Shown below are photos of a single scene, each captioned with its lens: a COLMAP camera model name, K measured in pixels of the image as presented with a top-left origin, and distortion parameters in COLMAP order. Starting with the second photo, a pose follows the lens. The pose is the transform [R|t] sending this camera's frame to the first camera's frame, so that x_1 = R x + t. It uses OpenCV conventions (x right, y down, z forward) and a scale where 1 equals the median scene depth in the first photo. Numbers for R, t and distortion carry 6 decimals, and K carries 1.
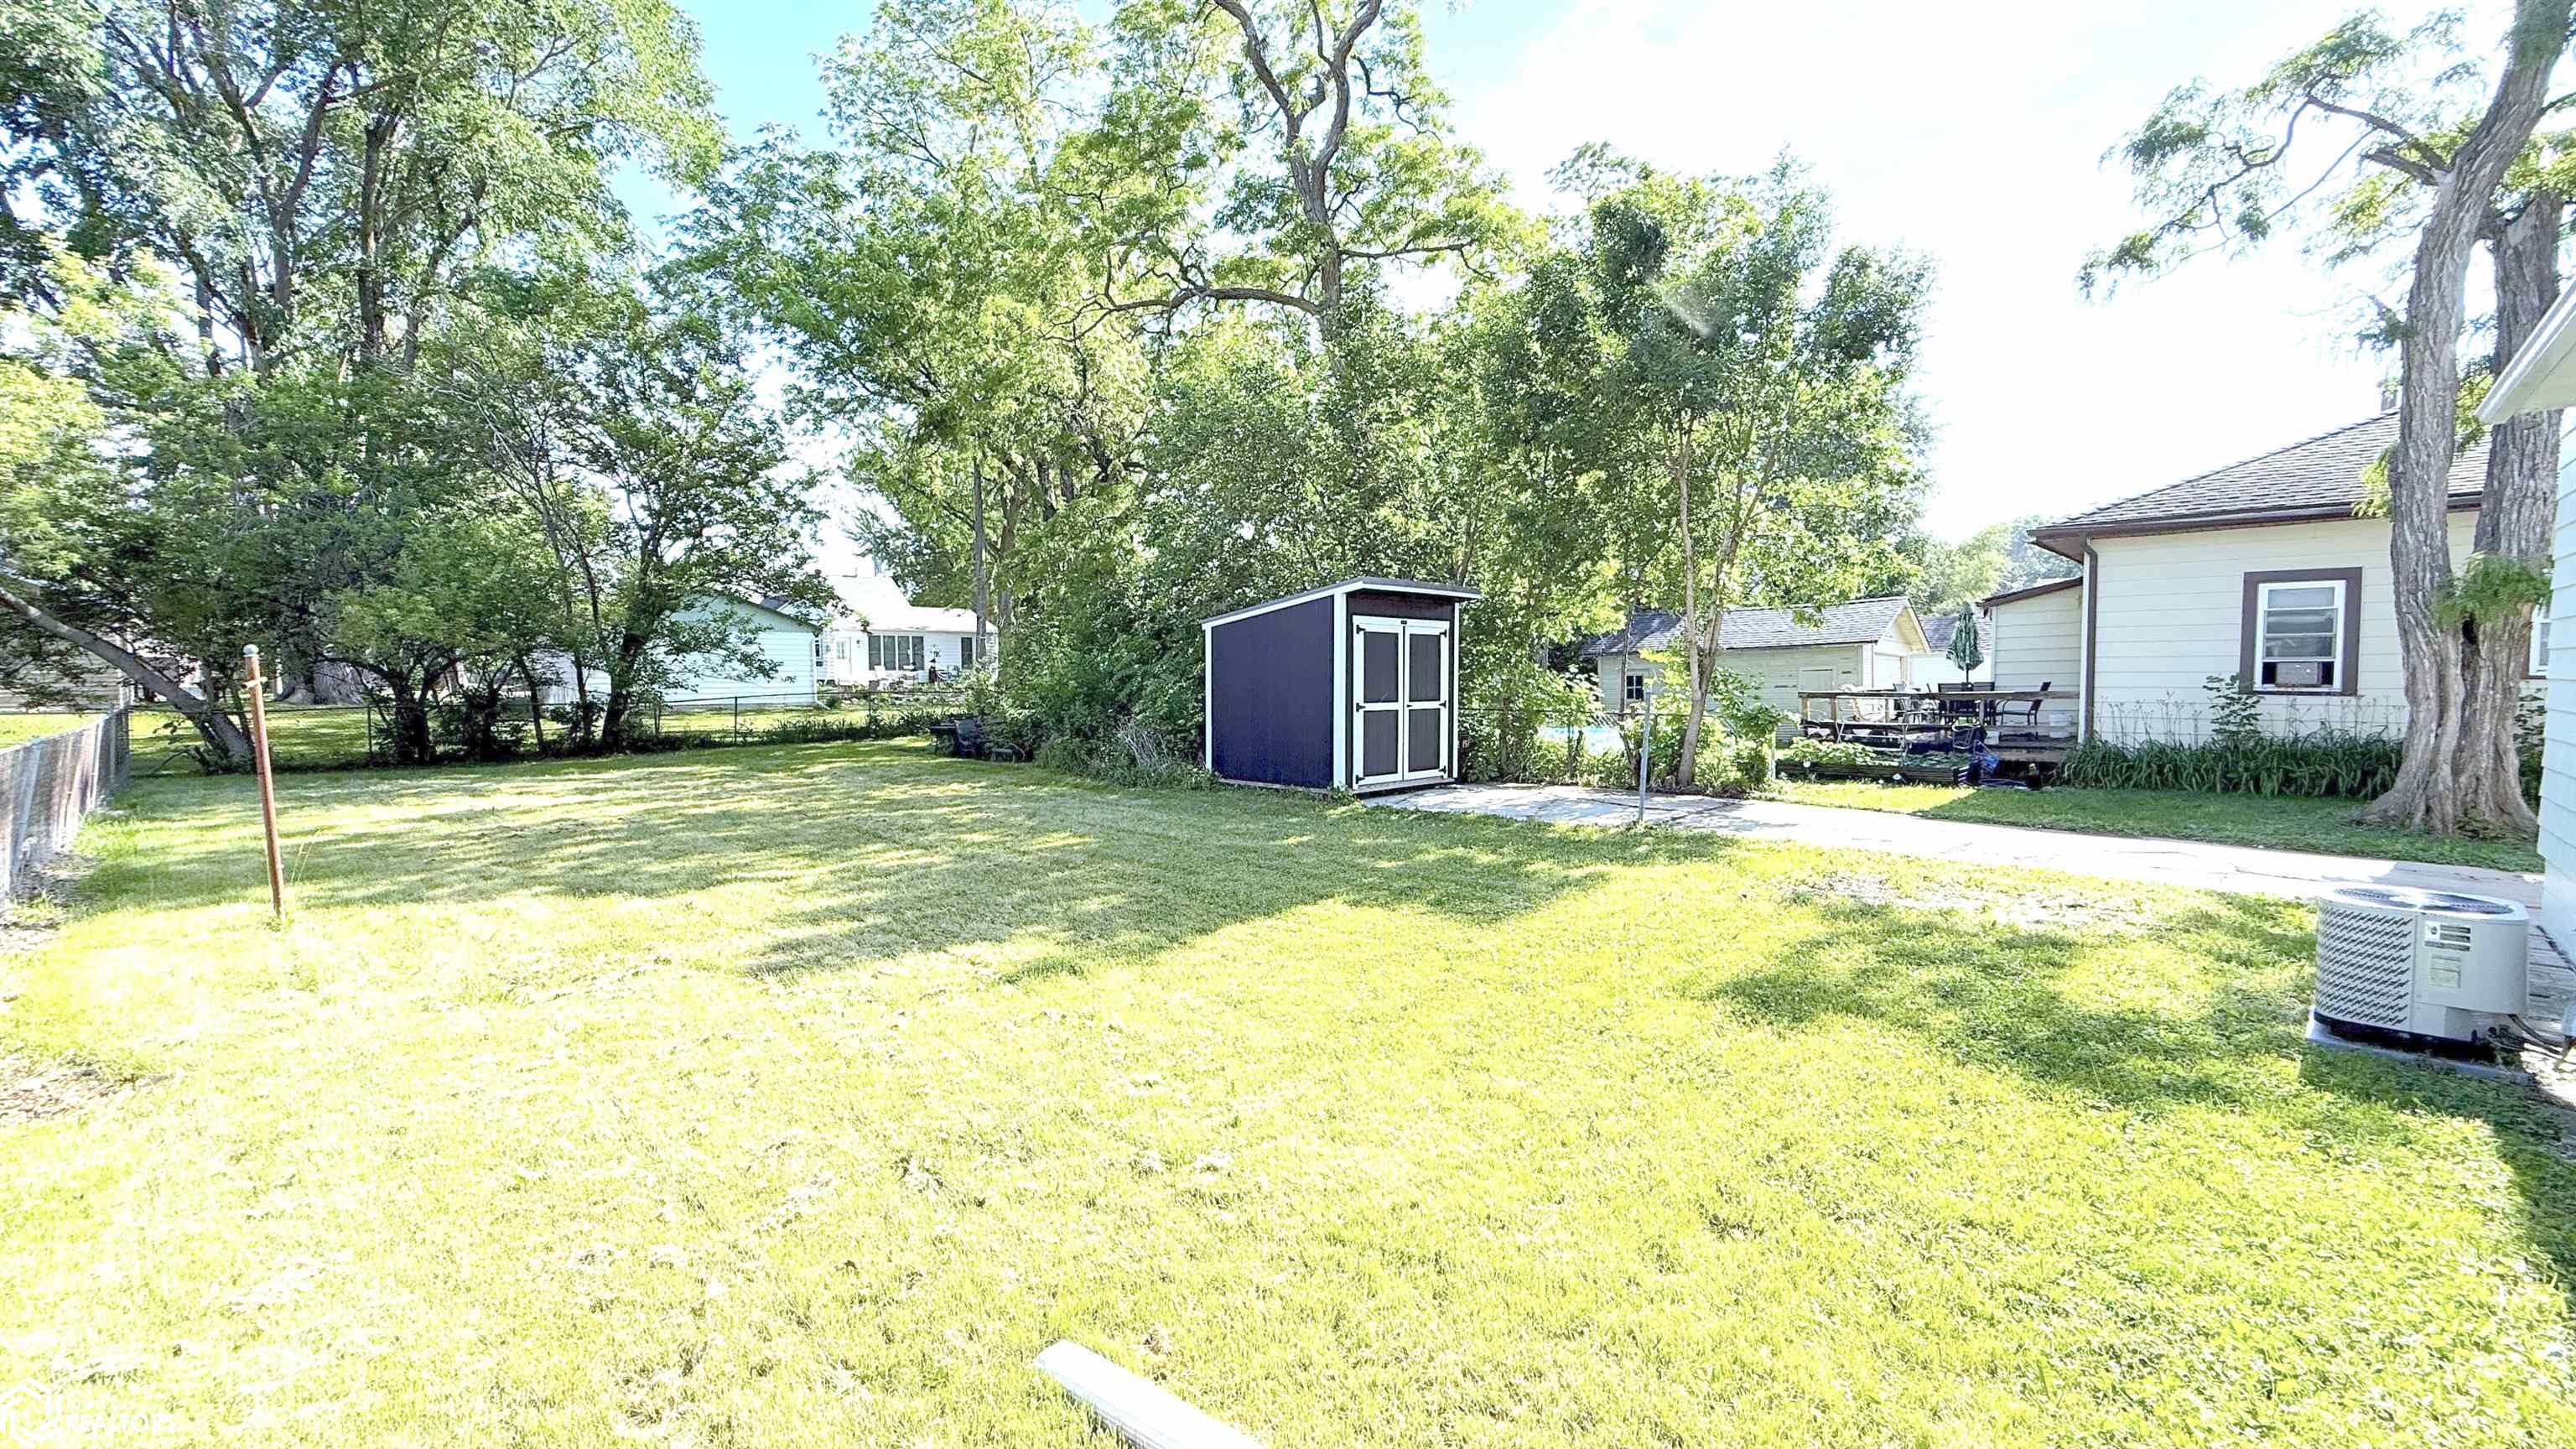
lens RADIAL K [[1004.0, 0, 1295.3], [0, 1004.0, 711.9], [0, 0, 1]] dist [0.001197, 0.000044]
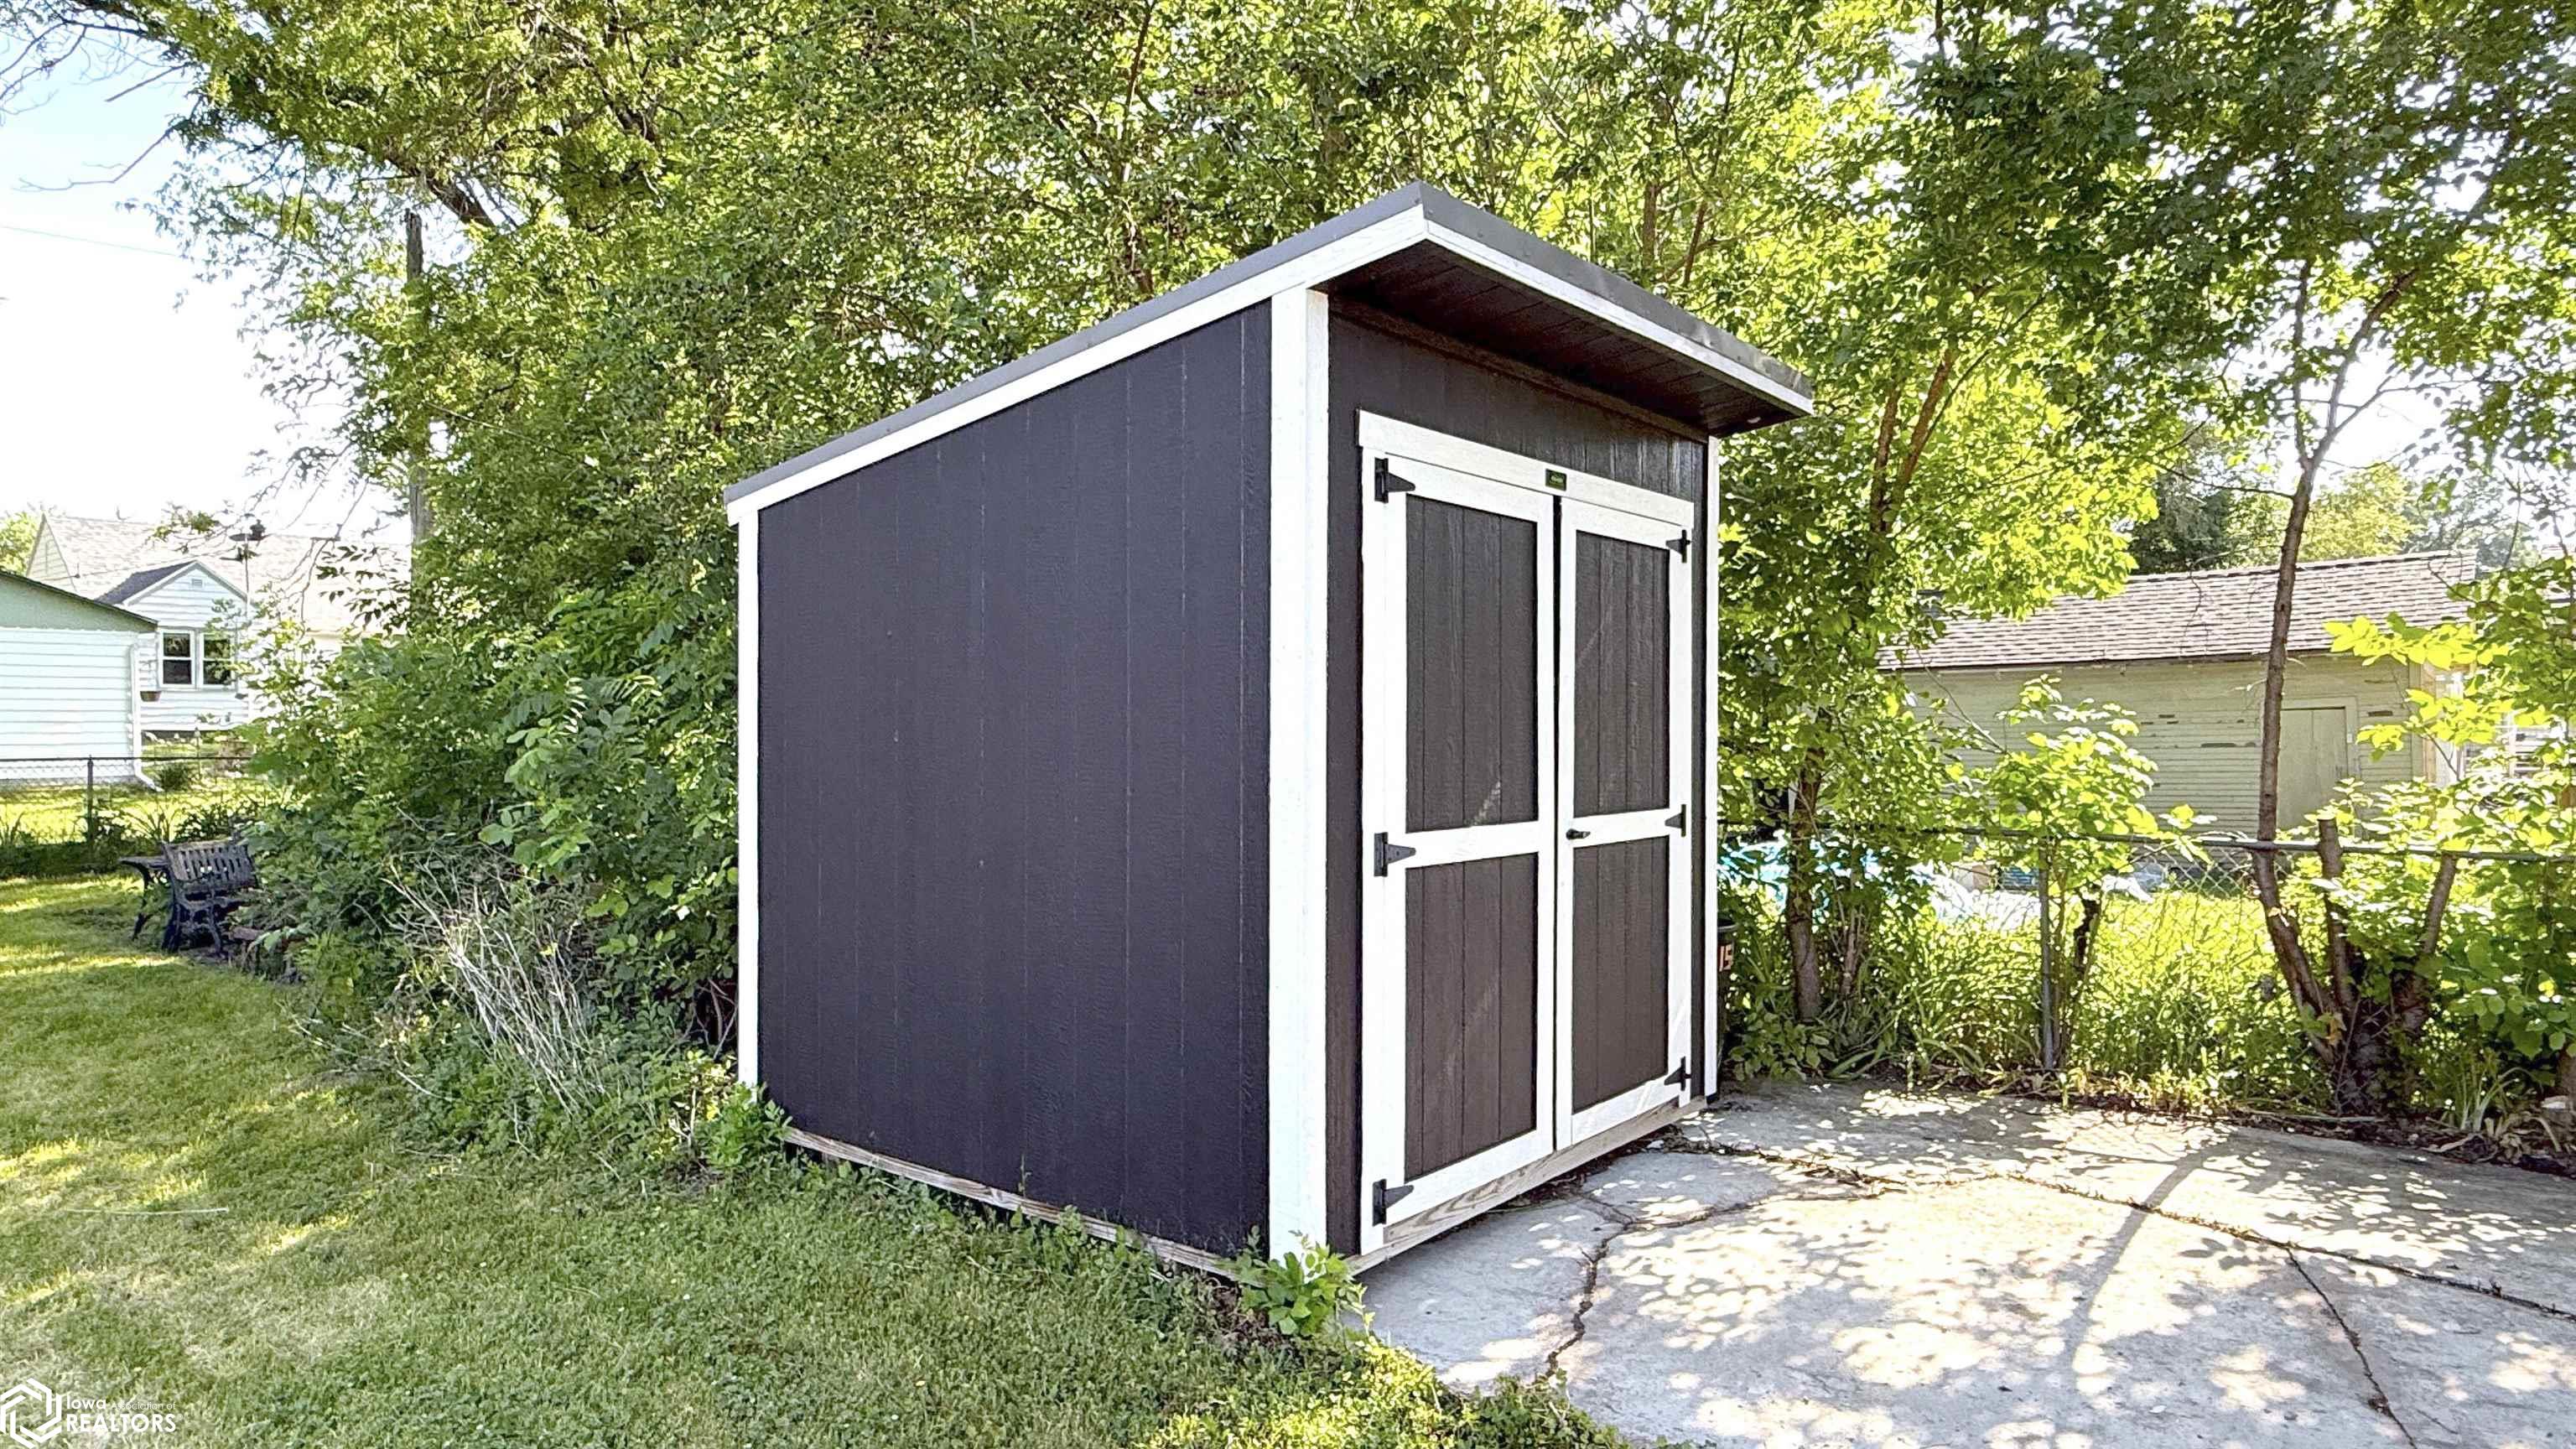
lens RADIAL K [[1471.6, 0, 1288.0], [0, 1471.6, 724.5], [0, 0, 1]] dist [0.000932, 0.000044]
pose [[0.996007, -0.000127, 0.089271, 0.014858], [0.003345, 0.999350, -0.035895, -0.019664], [-0.089209, 0.036050, 0.995360, 0.666433]]
